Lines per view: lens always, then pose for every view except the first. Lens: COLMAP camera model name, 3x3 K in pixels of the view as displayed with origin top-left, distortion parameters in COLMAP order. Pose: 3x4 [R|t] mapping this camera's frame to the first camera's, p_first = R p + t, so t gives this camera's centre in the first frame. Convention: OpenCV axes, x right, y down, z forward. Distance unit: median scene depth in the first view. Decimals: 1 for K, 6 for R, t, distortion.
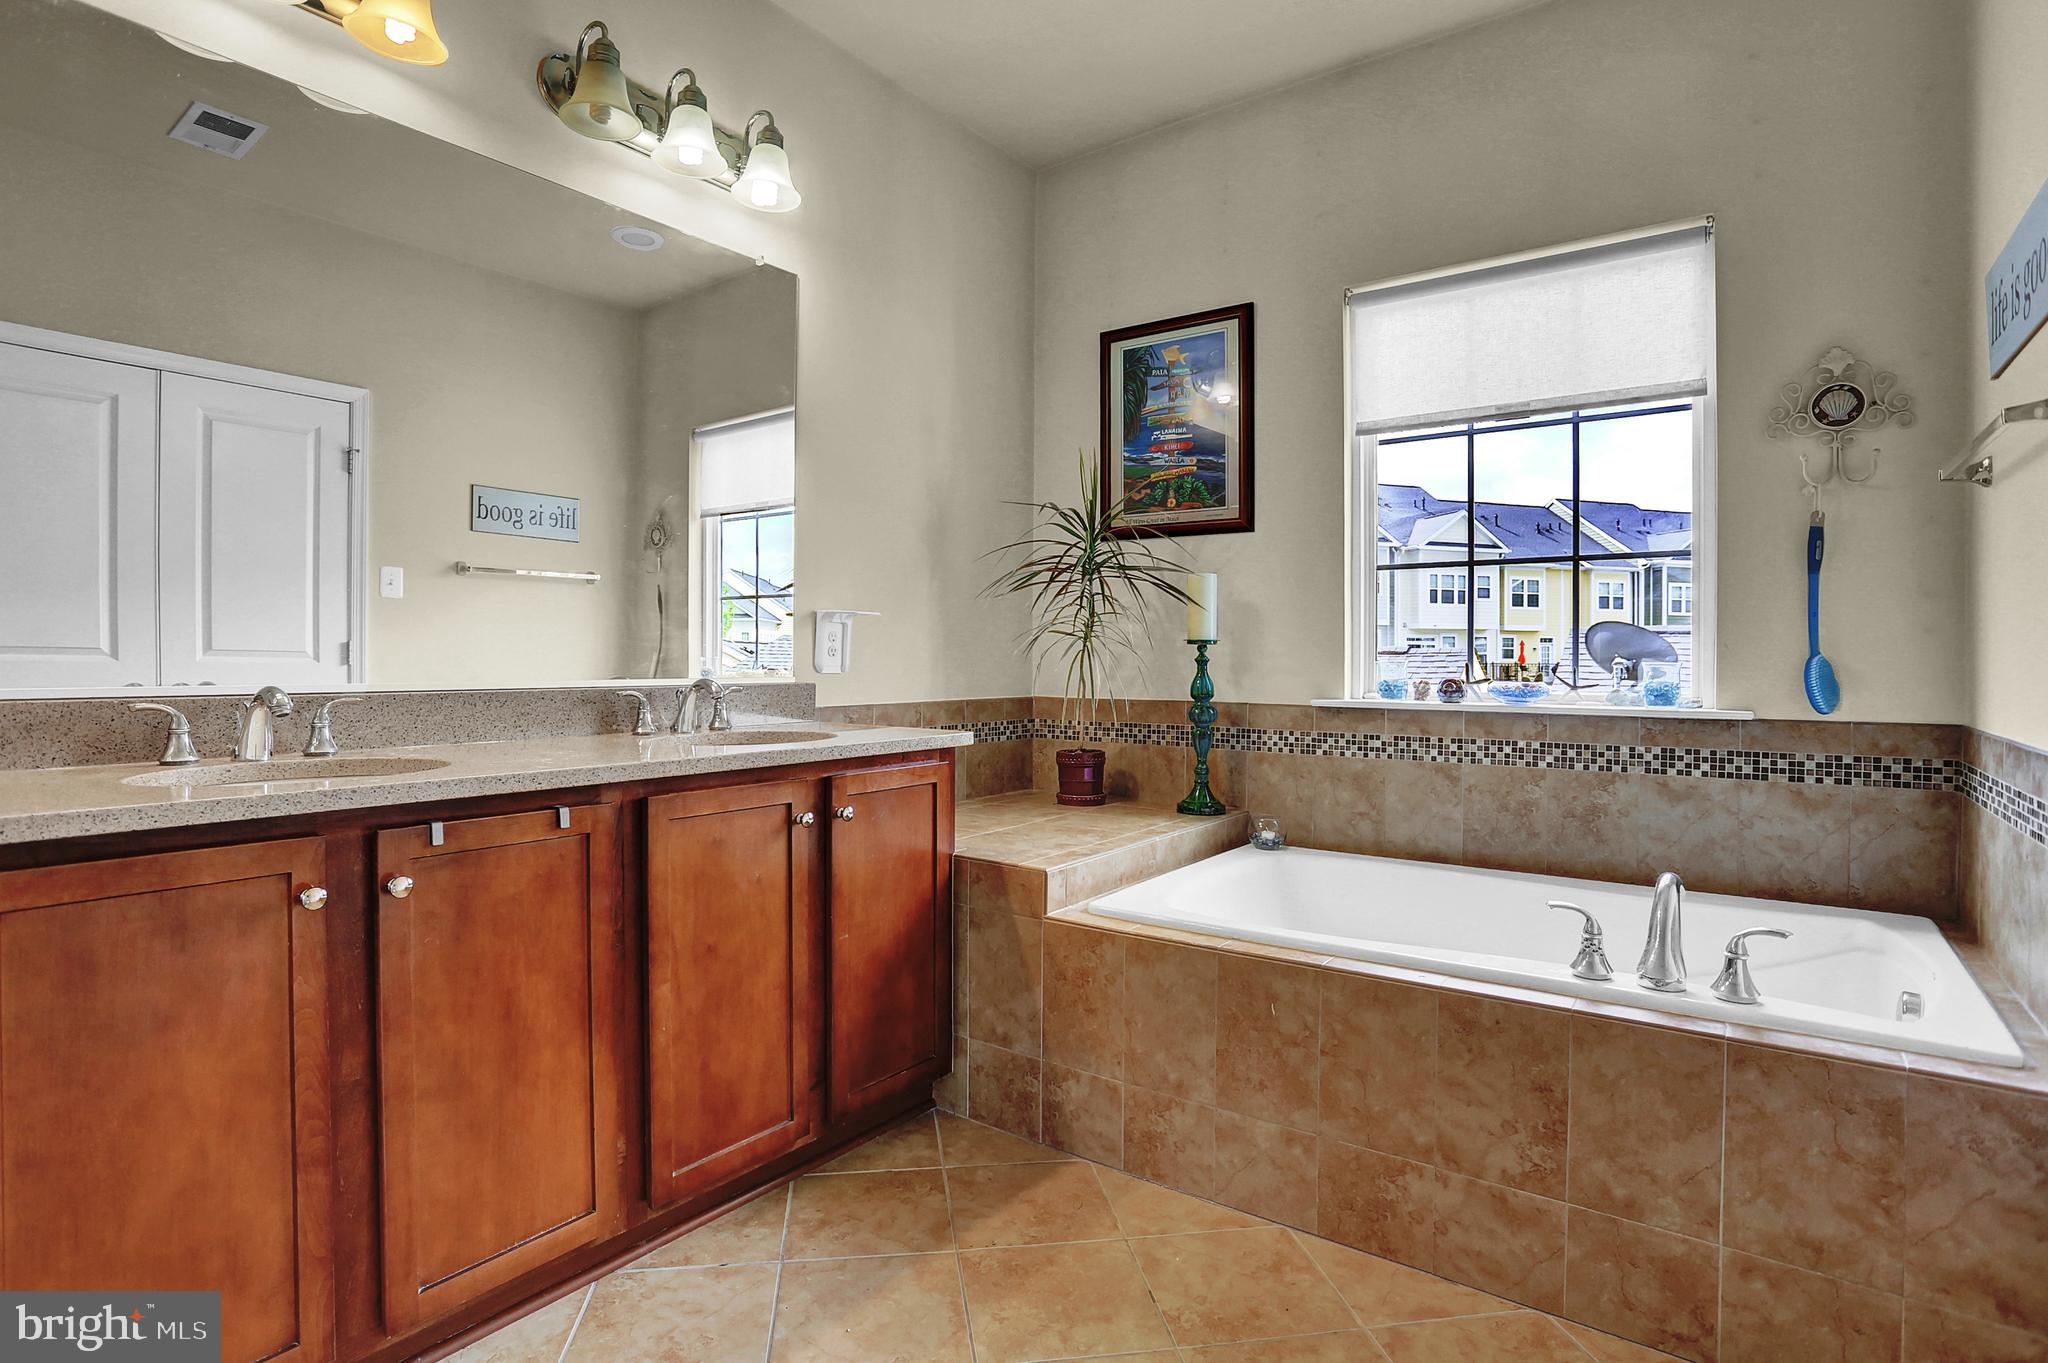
lens RADIAL K [[1009.6, 0, 1040.9], [0, 1009.6, 673.8], [0, 0, 1]] dist [-0.064923, 0.027422]
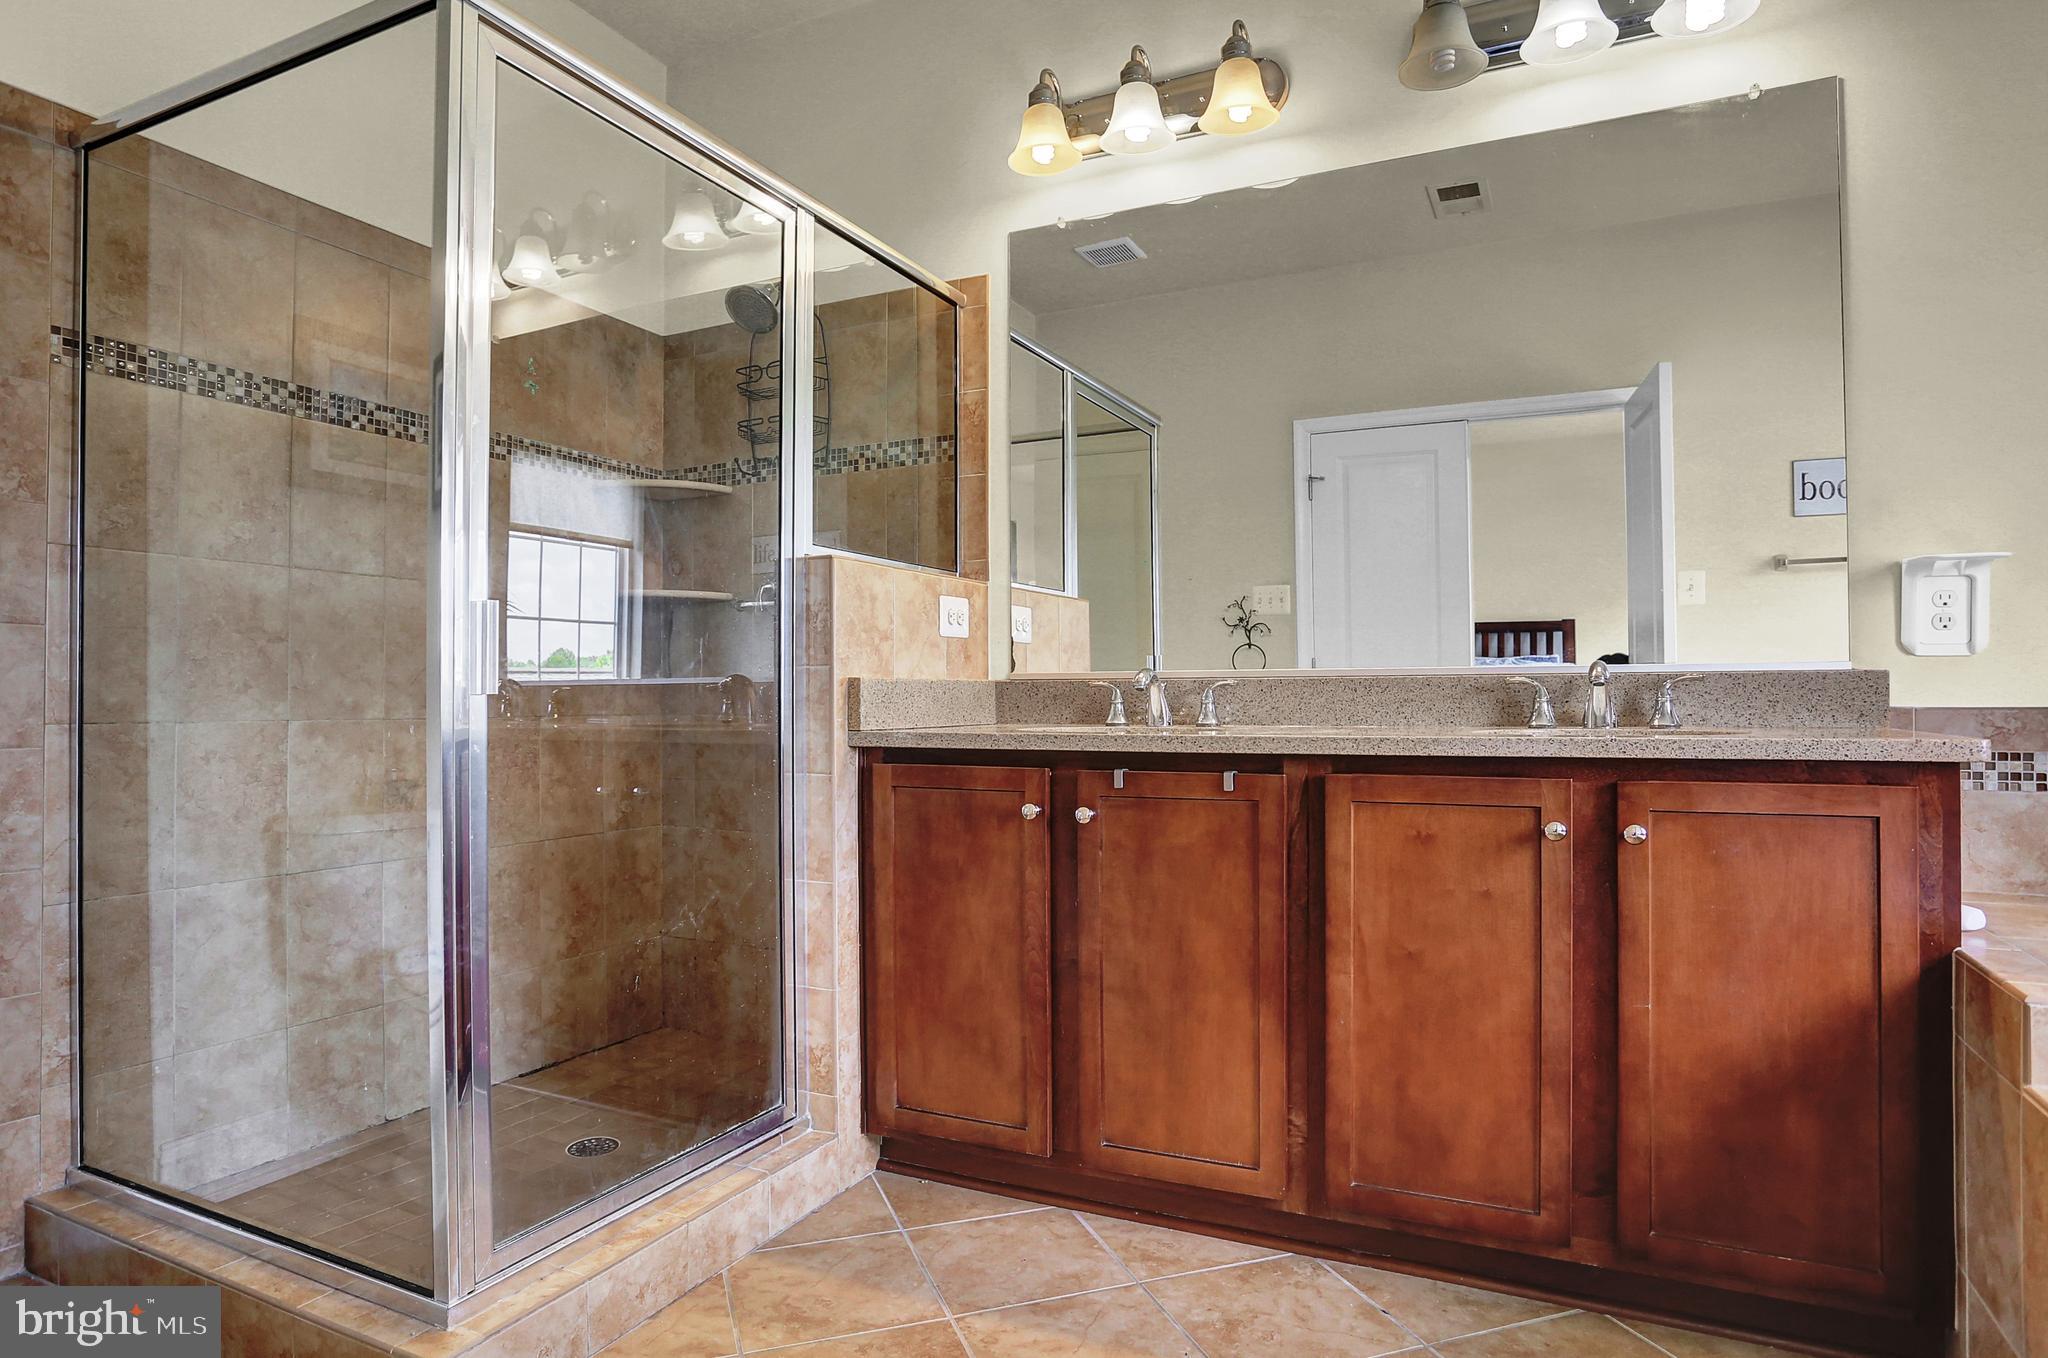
lens RADIAL K [[1165.0, 0, 1022.0], [0, 1165.0, 682.9], [0, 0, 1]] dist [-0.087934, 0.057632]
pose [[0.193698, -0.021899, -0.980817, 0.651969], [-0.006805, 0.999697, -0.023665, 0.064766], [0.981038, 0.011258, 0.193491, 0.497180]]
